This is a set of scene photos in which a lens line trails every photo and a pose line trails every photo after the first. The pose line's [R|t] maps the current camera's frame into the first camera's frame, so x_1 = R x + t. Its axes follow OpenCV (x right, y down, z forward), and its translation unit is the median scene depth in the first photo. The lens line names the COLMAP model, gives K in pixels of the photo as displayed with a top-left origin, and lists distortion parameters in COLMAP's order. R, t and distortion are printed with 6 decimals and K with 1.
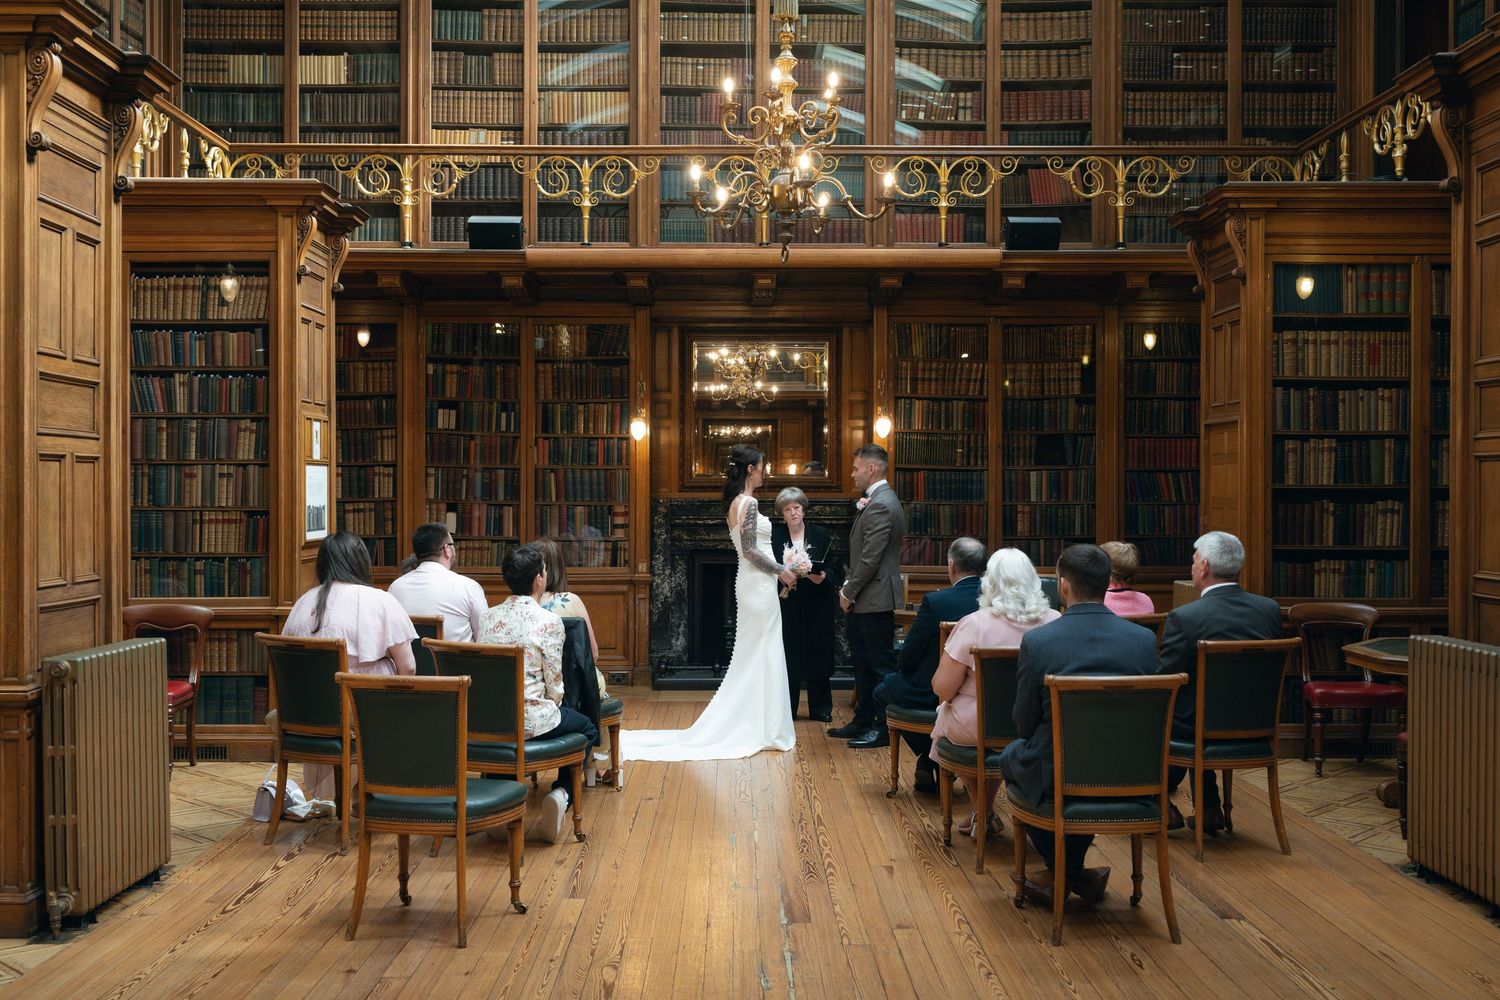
lens RADIAL K [[1539.3, 0, 750.0], [0, 1539.3, 500.0], [0, 0, 1]] dist [0.014105, 0.001060]
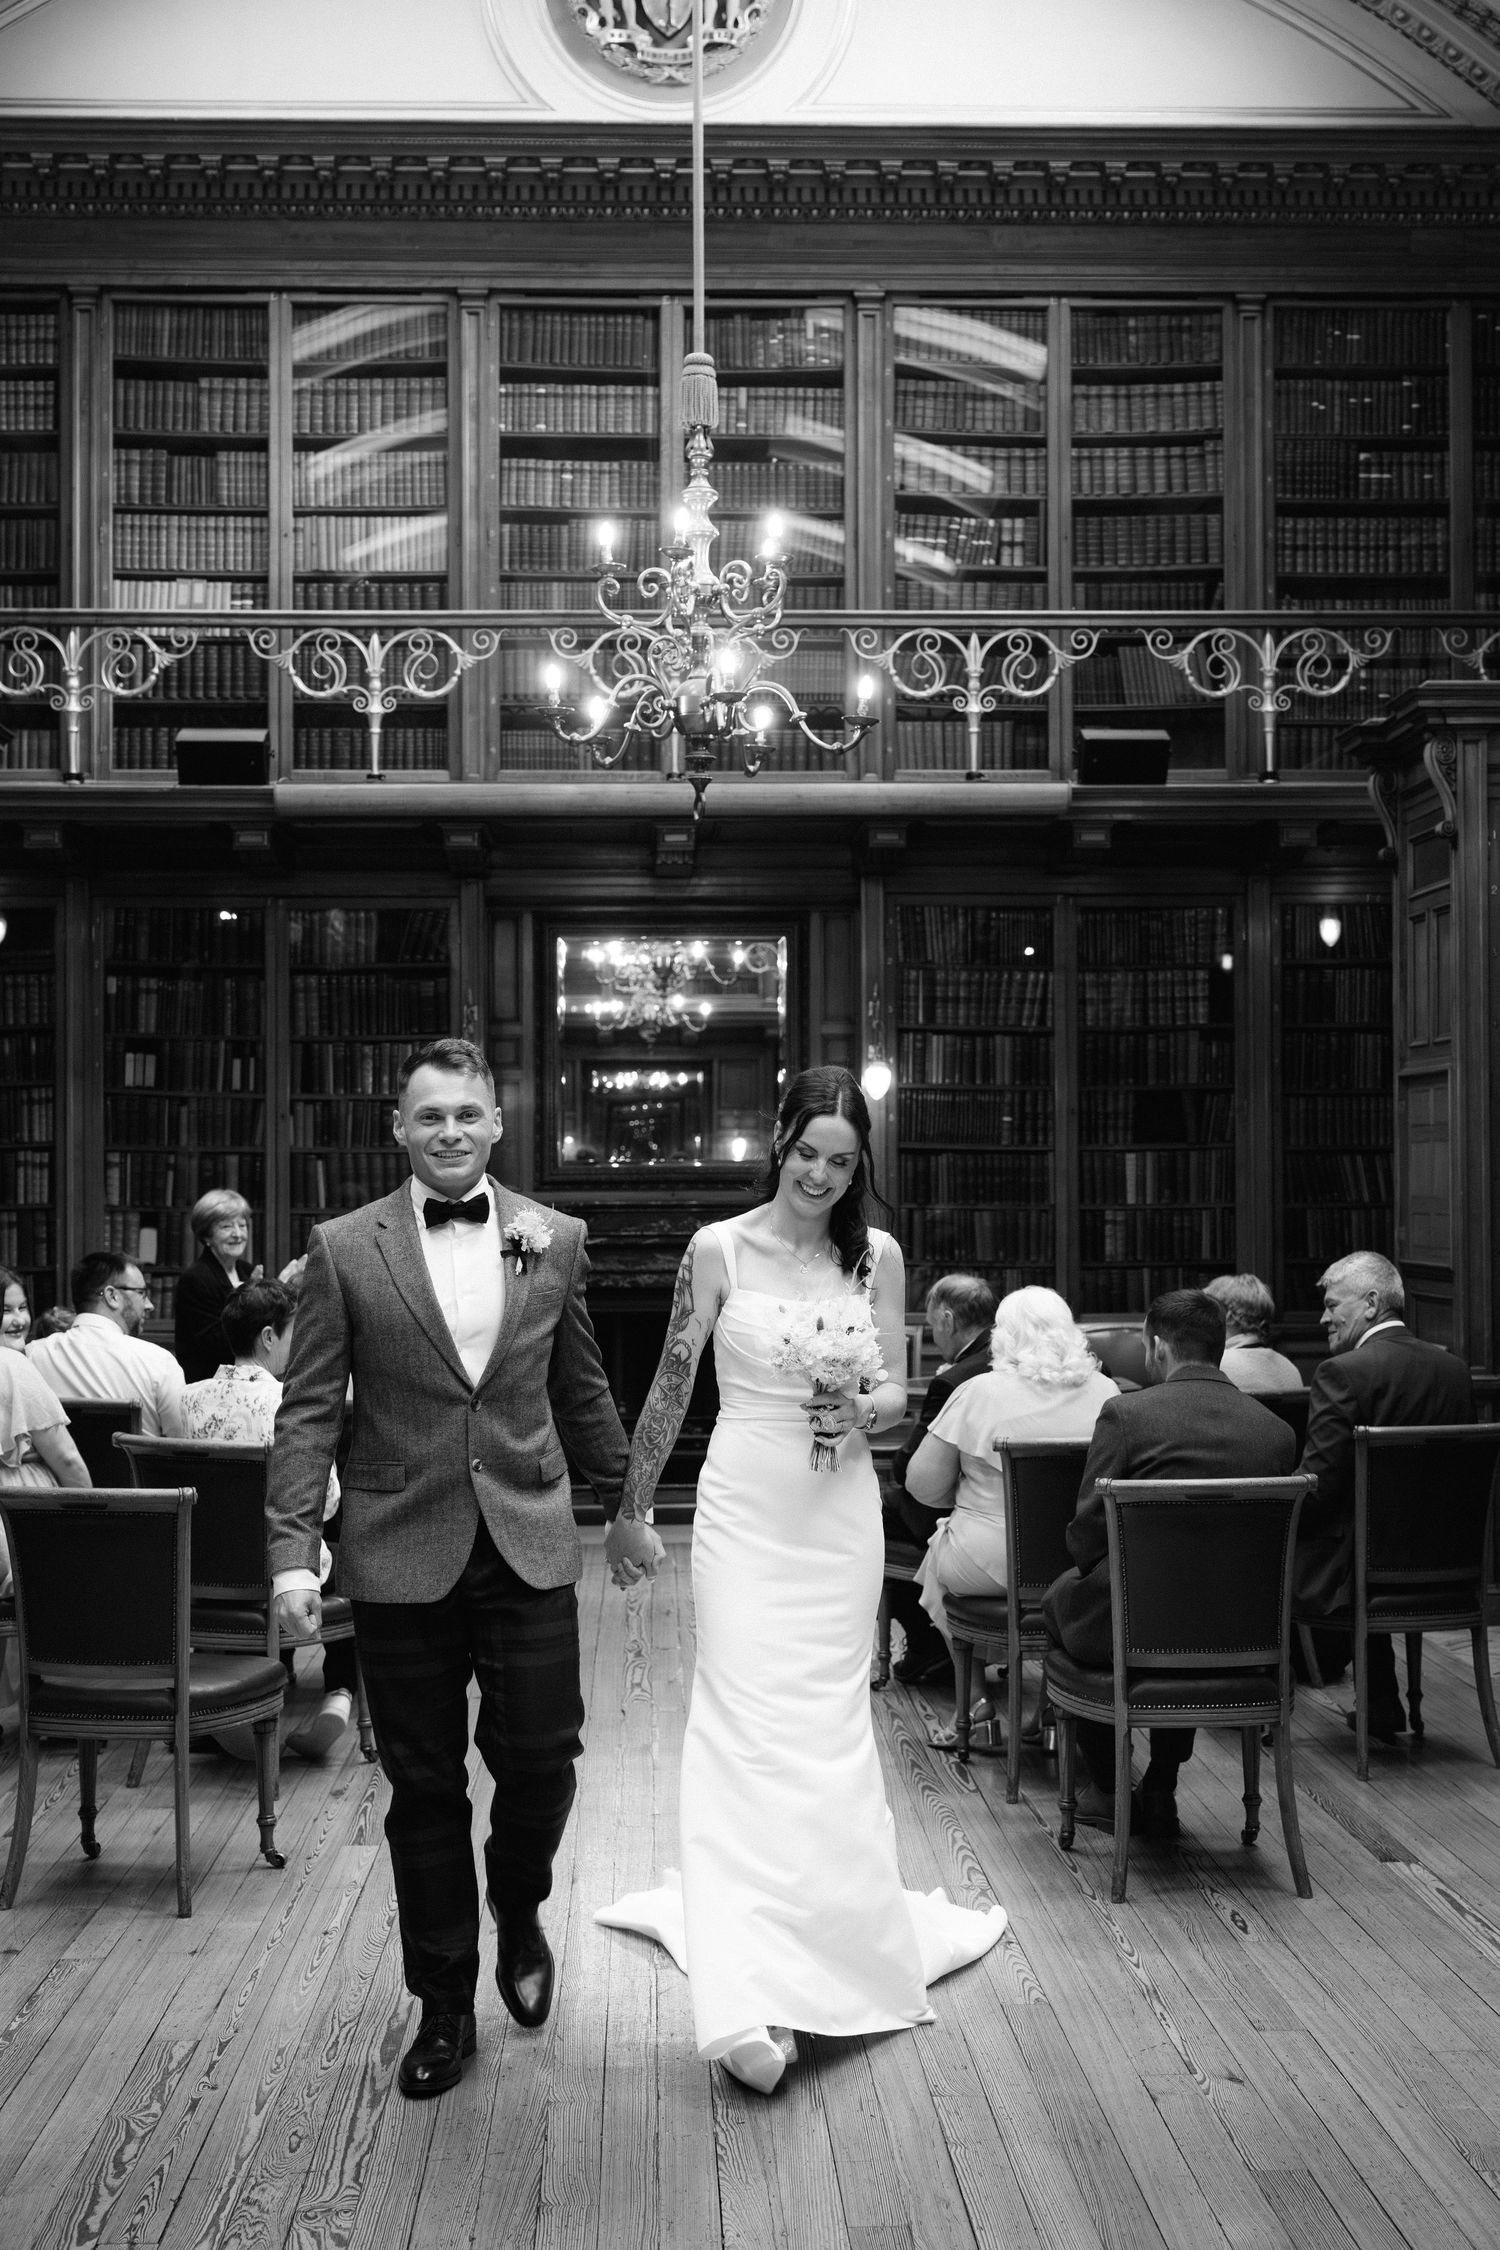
lens RADIAL K [[2767.9, 0, 739.8], [0, 2767.9, 1174.1], [0, 0, 1]] dist [0.007417, -0.019726]
pose [[0.999698, -0.005539, 0.023963, 0.007260], [0.005762, 0.999941, -0.009227, -0.001562], [-0.023910, 0.009362, 0.999670, -0.066627]]
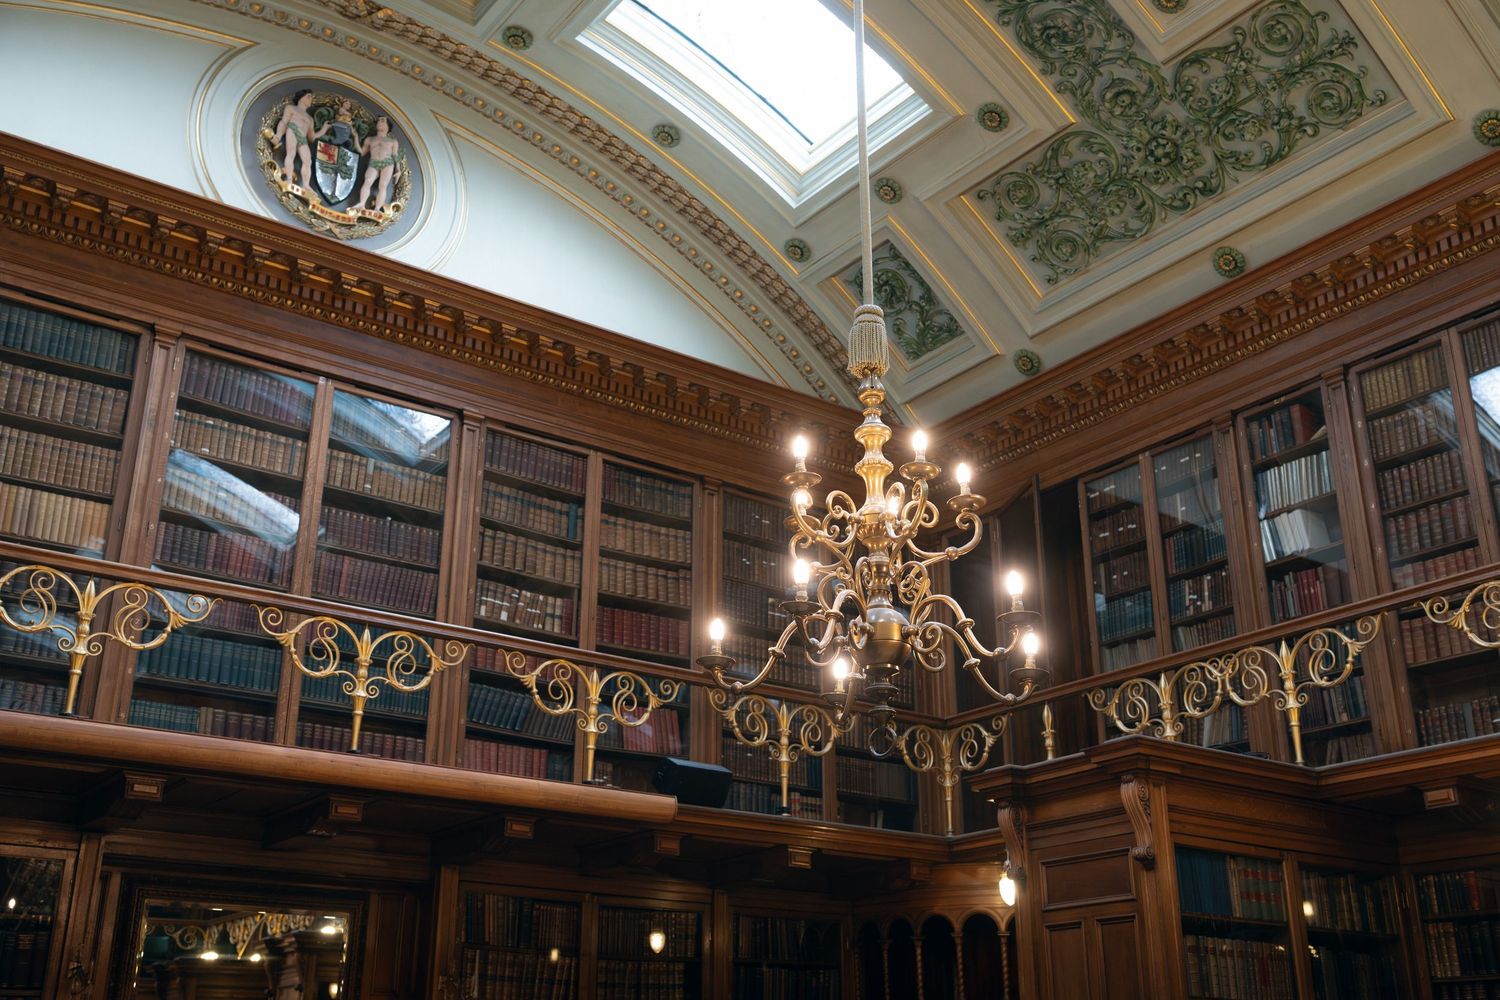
lens RADIAL K [[1539.3, 0, 750.0], [0, 1539.3, 500.0], [0, 0, 1]] dist [0.014105, 0.001060]
pose [[0.810080, 0.214121, 0.545822, -0.220751], [0.008859, 0.926354, -0.376549, -0.015054], [-0.586252, 0.309870, 0.748525, 0.346392]]
